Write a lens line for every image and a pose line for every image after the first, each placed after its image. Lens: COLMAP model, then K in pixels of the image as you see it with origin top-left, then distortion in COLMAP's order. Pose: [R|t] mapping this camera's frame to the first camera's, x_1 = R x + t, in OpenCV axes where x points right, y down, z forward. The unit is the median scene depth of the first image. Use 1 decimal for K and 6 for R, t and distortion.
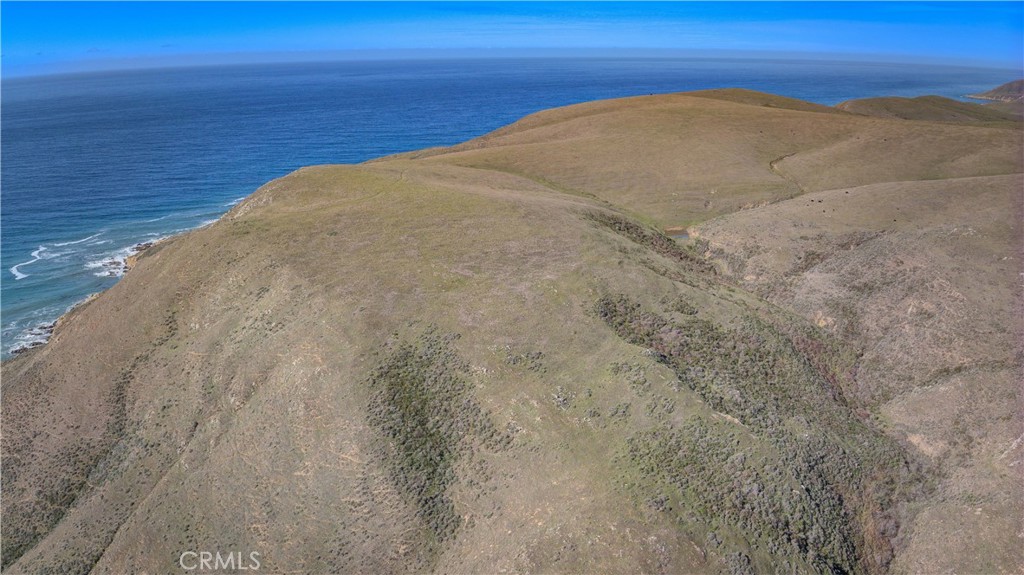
lens RADIAL K [[718.8, 0, 515.9], [0, 718.8, 284.8], [0, 0, 1]] dist [-0.104864, -0.013434]
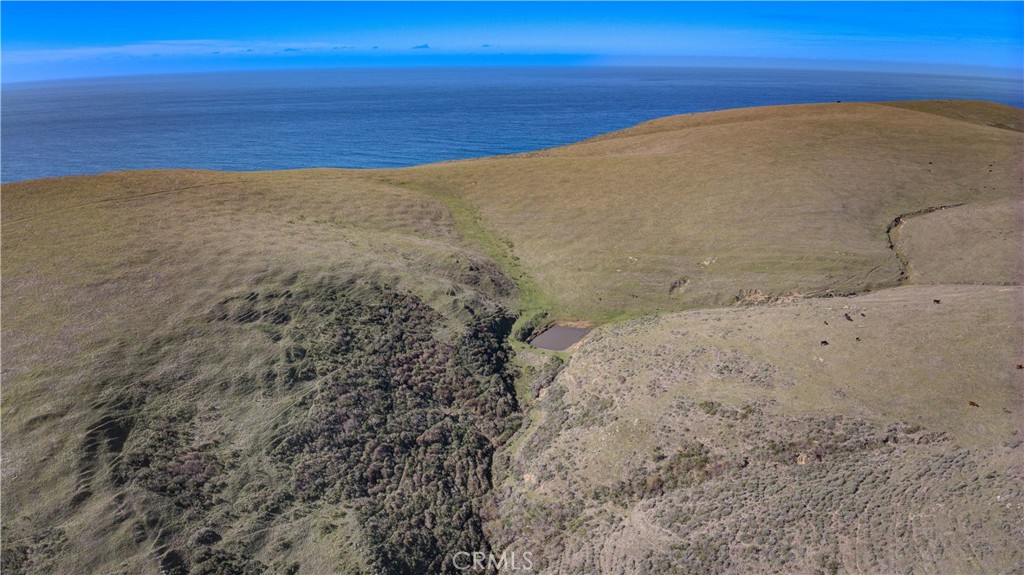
lens RADIAL K [[718.8, 0, 515.3], [0, 718.8, 287.1], [0, 0, 1]] dist [-0.104864, -0.013434]
pose [[0.906351, 0.132089, -0.401348, 0.584183], [-0.134519, 0.990661, 0.022262, -0.165680], [0.400540, 0.033812, 0.915655, 0.701621]]
